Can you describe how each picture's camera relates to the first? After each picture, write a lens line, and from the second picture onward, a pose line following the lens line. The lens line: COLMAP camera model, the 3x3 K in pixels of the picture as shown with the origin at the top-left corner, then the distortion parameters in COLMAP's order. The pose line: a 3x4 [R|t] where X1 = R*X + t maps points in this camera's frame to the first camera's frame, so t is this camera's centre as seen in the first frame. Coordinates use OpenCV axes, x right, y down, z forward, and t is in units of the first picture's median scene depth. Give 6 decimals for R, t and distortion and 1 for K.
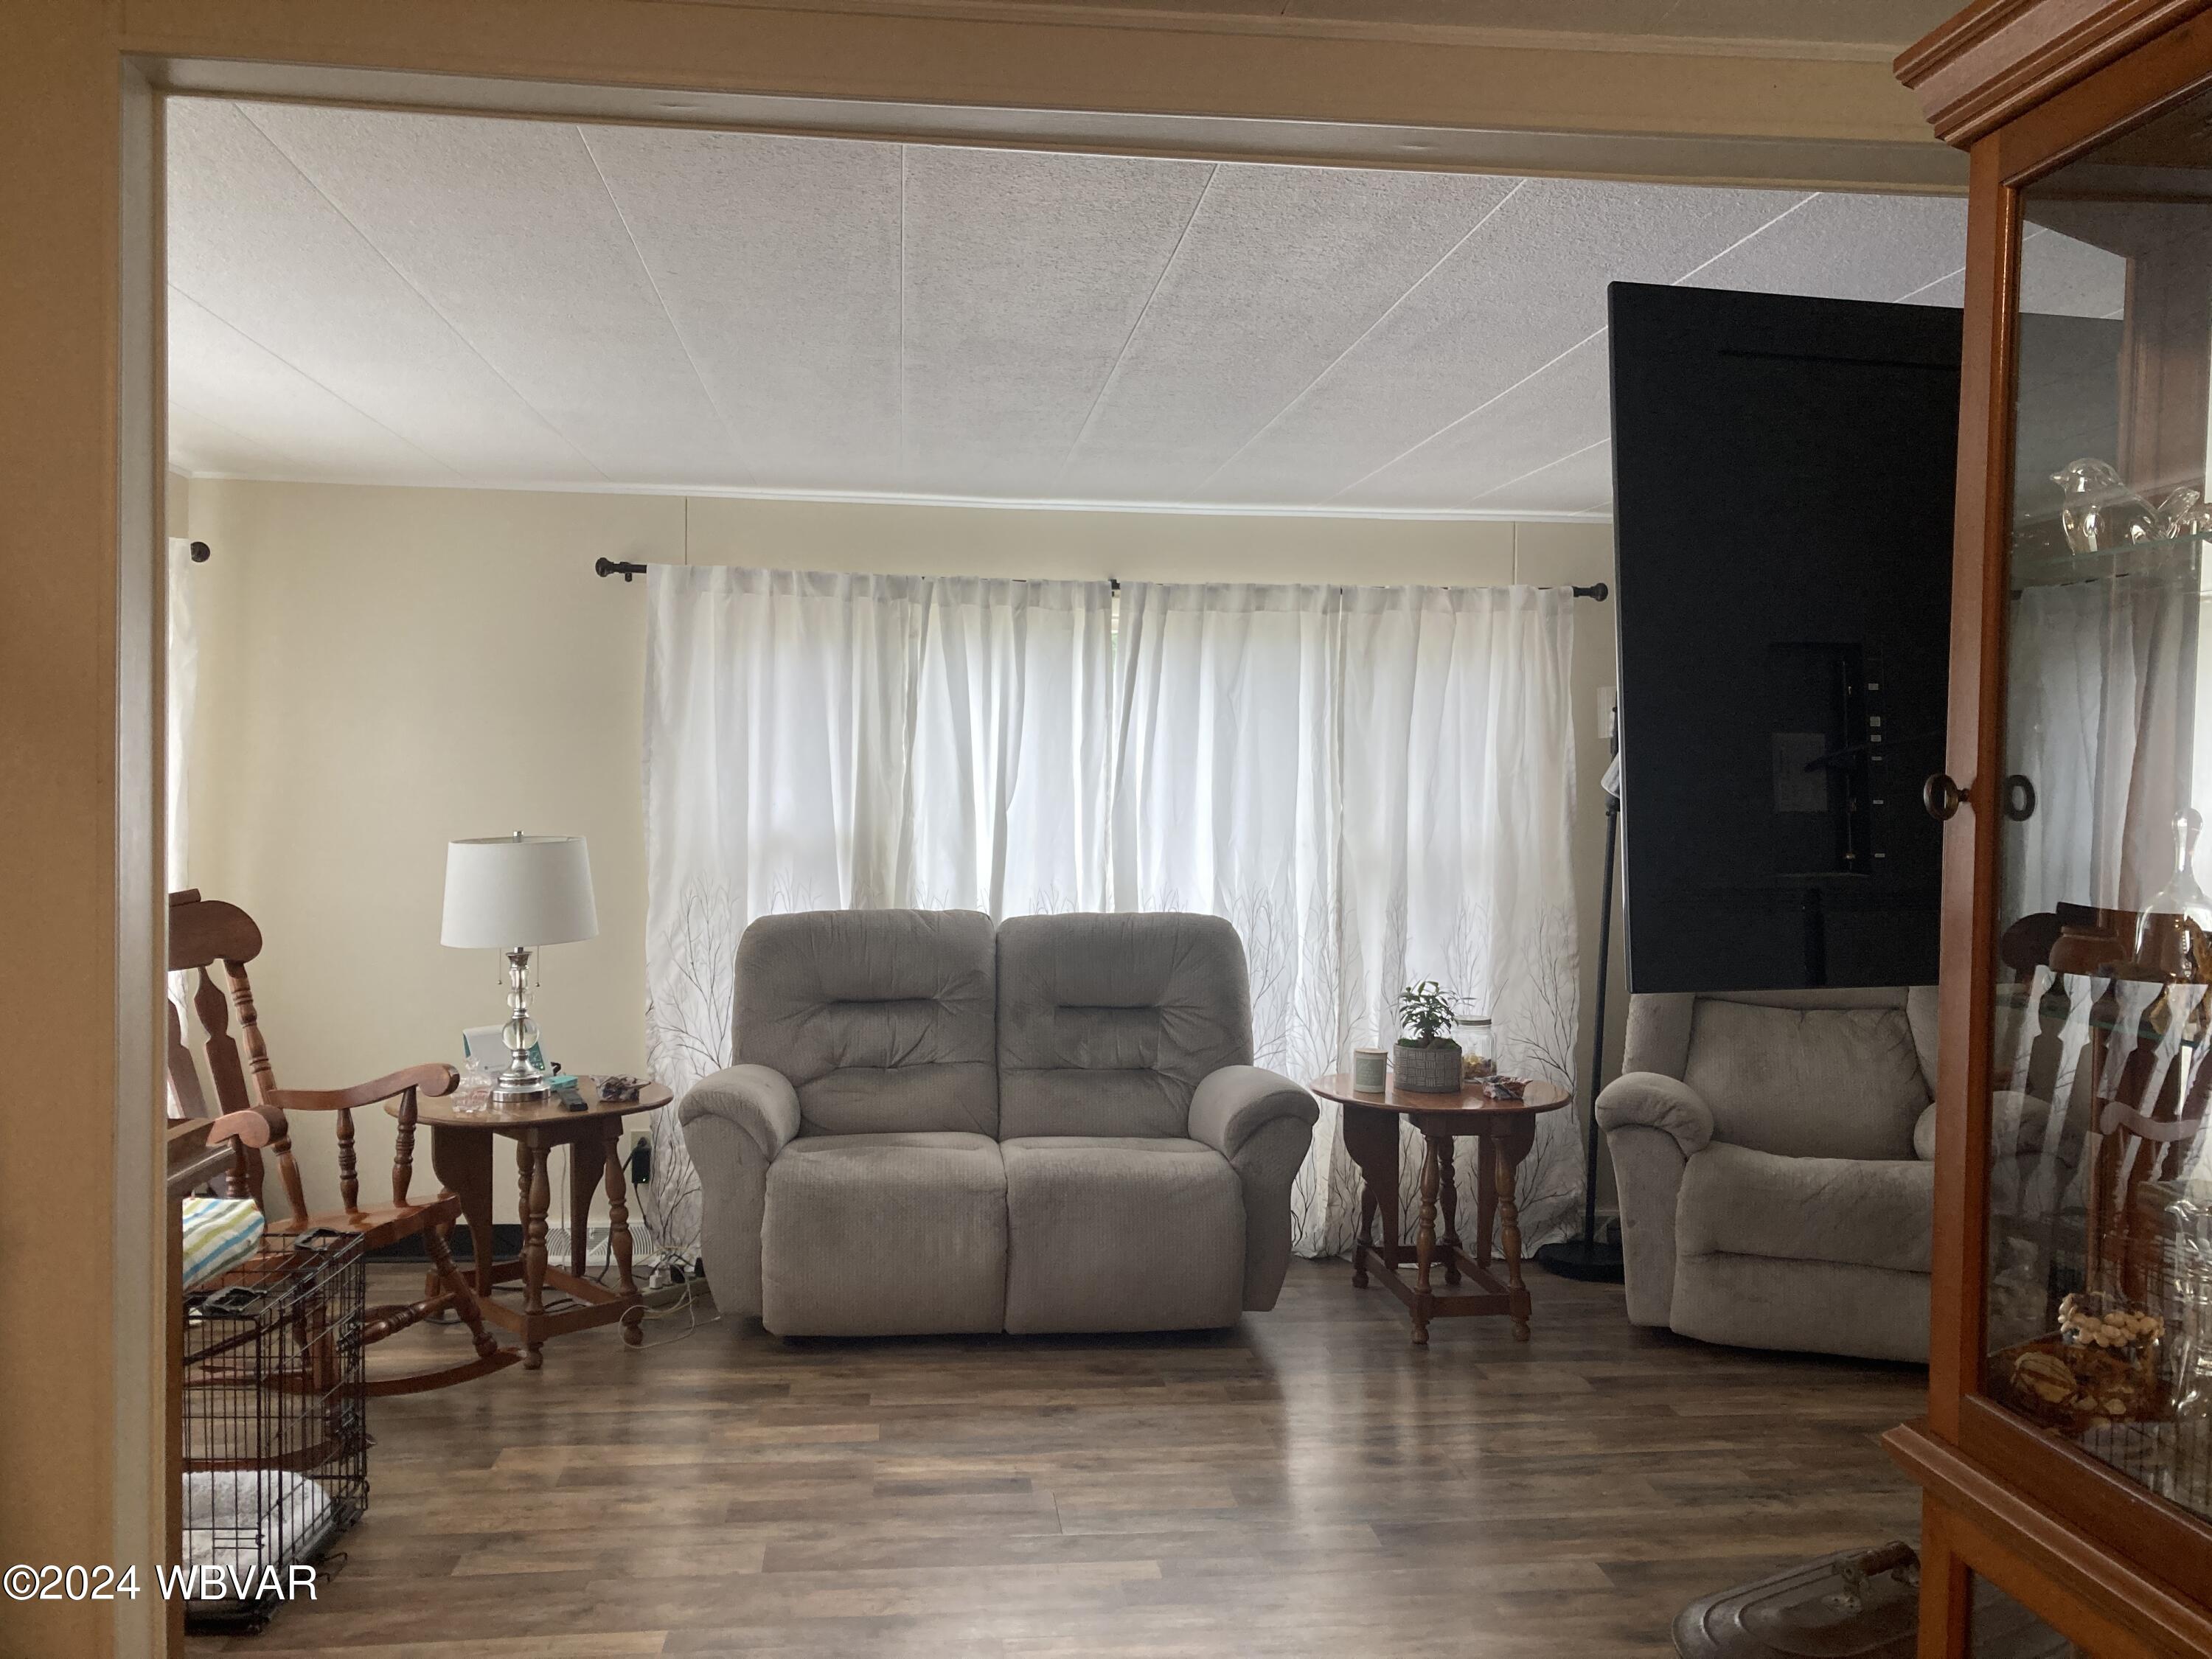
lens RADIAL K [[1799.5, 0, 1114.0], [0, 1799.5, 831.7], [0, 0, 1]] dist [0.025490, -0.020505]
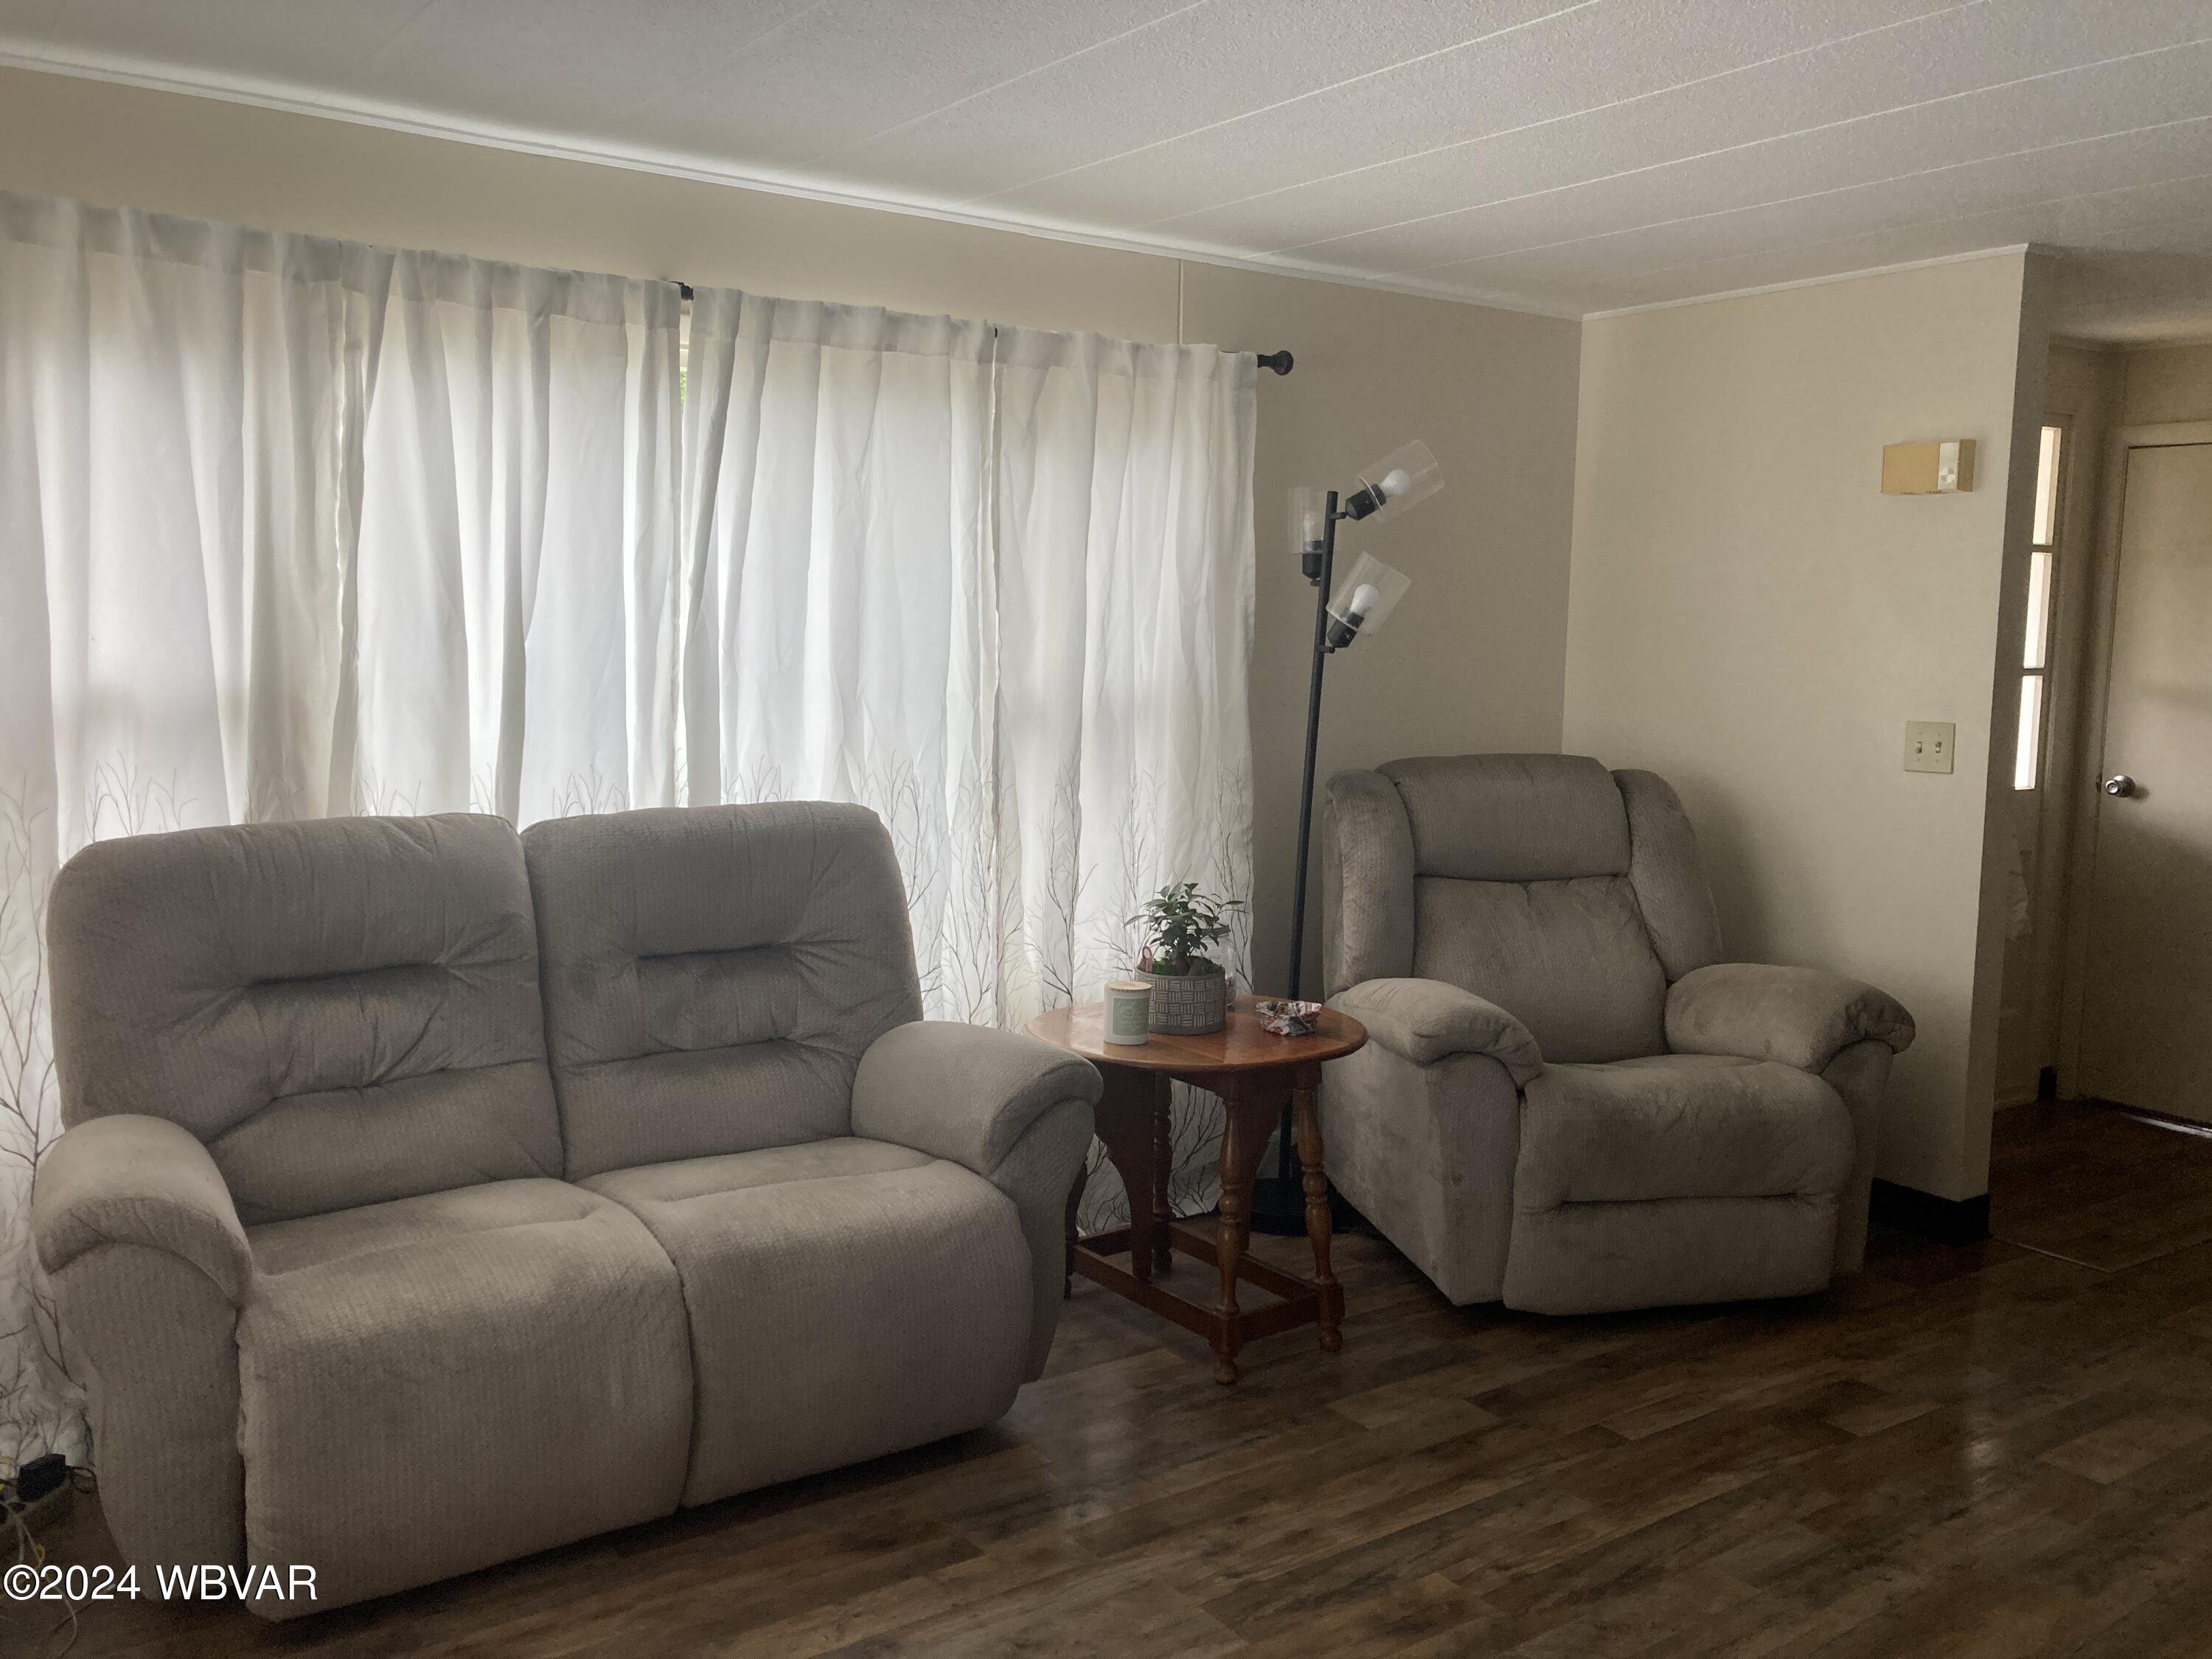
lens RADIAL K [[1799.5, 0, 1114.2], [0, 1799.5, 823.3], [0, 0, 1]] dist [0.025490, -0.020505]
pose [[0.877627, -0.050368, 0.476691, -0.183529], [0.007290, 0.995752, 0.091790, -0.007465], [-0.479289, -0.077082, 0.874266, 0.360044]]
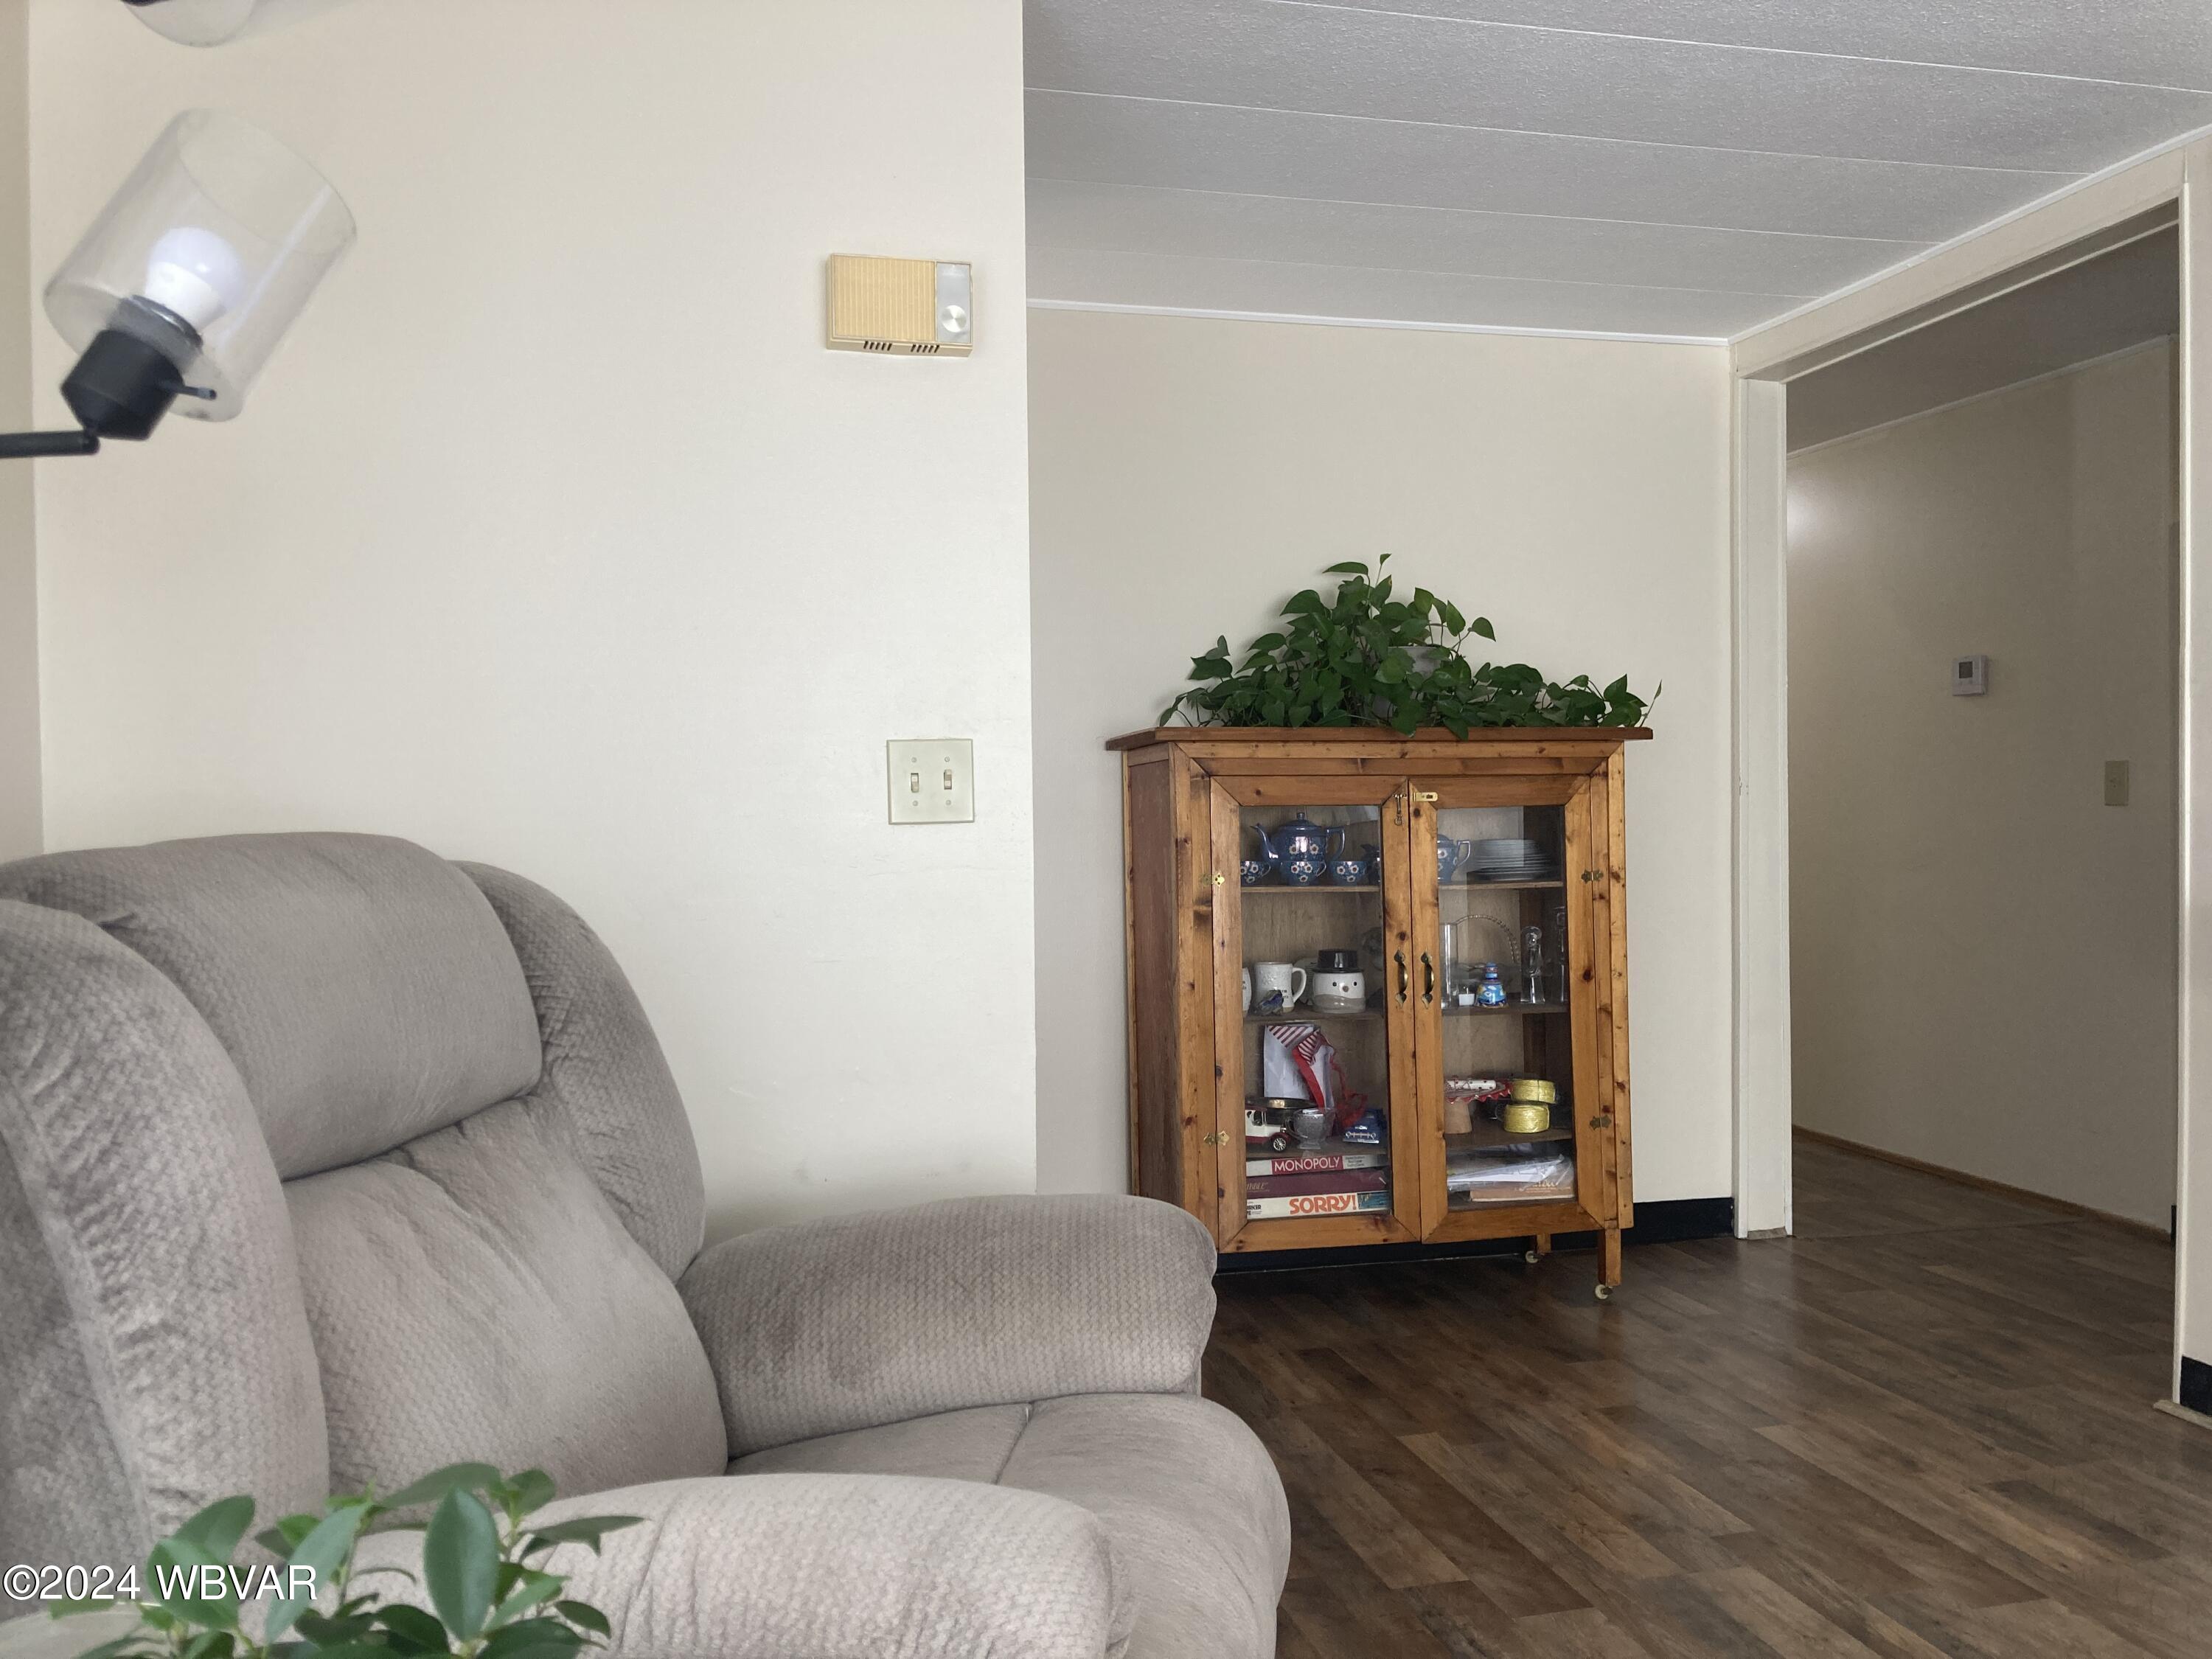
lens RADIAL K [[1799.5, 0, 1118.7], [0, 1799.5, 832.6], [0, 0, 1]] dist [0.025490, -0.020505]
pose [[-0.124466, -0.032262, 0.991699, 0.043503], [0.040106, 0.998491, 0.037517, 0.033079], [-0.991413, 0.044443, -0.122984, 0.907776]]
